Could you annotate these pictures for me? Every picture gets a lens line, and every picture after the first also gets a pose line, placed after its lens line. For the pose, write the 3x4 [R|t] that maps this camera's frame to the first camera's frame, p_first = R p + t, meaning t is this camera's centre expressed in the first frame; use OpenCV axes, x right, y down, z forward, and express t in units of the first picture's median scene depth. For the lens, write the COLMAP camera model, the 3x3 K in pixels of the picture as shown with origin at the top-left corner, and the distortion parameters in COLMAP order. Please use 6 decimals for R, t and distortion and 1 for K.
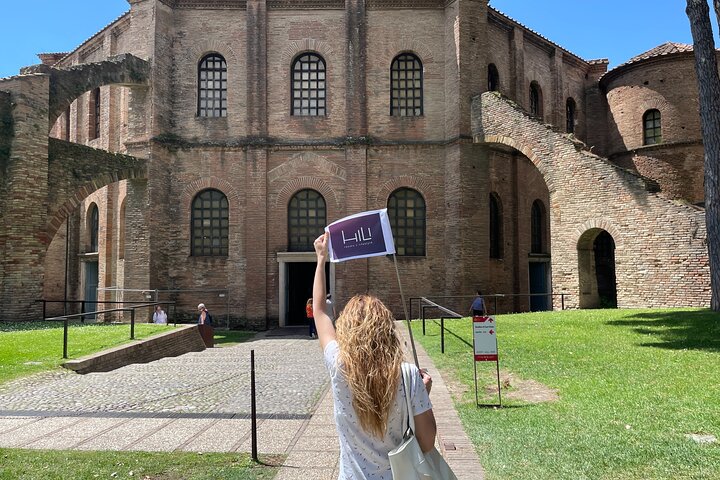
lens RADIAL K [[517.2, 0, 360.0], [0, 517.2, 240.0], [0, 0, 1]] dist [0.079493, -0.002316]
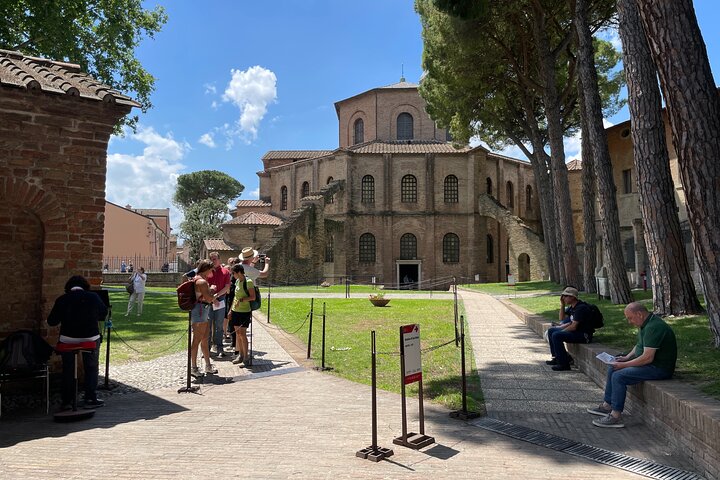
lens RADIAL K [[517.2, 0, 360.0], [0, 517.2, 240.0], [0, 0, 1]] dist [0.079493, -0.002316]
pose [[0.999614, 0.006582, -0.026997, -0.257819], [-0.006608, 0.999978, -0.000885, -0.063795], [0.026991, 0.001063, 0.999635, -1.349333]]
